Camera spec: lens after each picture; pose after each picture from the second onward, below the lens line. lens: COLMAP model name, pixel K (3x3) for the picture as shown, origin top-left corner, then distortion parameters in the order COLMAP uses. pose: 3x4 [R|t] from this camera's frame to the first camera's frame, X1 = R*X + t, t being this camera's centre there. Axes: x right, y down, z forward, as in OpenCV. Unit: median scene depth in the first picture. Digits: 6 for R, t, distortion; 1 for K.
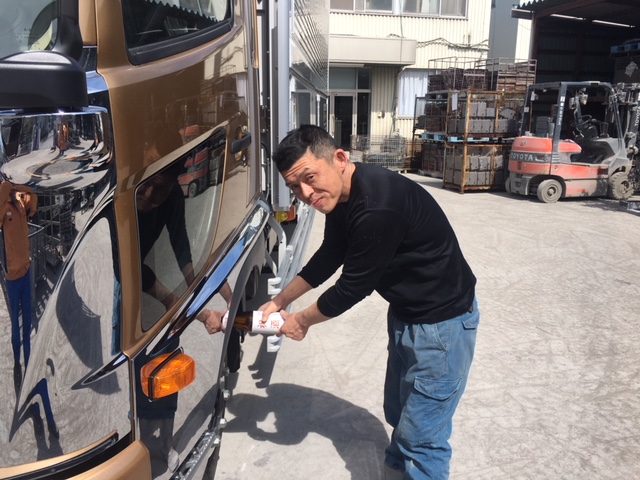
lens RADIAL K [[633.3, 0, 320.0], [0, 633.3, 240.0], [0, 0, 1]] dist [0.123296, -0.249227]
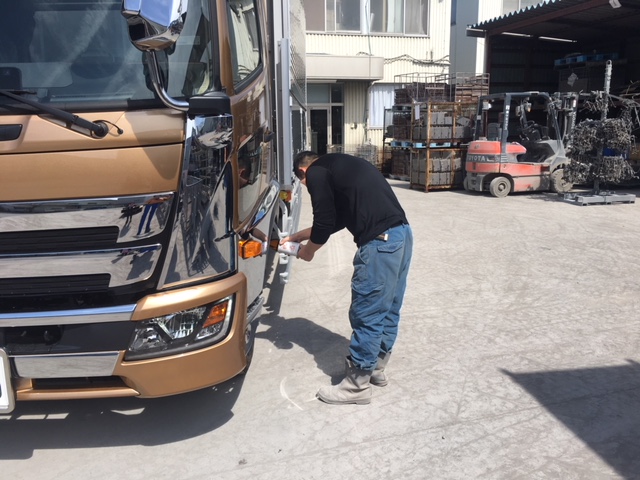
lens RADIAL K [[633.3, 0, 320.0], [0, 633.3, 240.0], [0, 0, 1]] dist [0.123296, -0.249227]
pose [[0.998879, -0.030148, 0.036482, -0.011452], [0.030907, 0.999314, -0.020422, 0.030418], [-0.035841, 0.021527, 0.999126, -0.129449]]
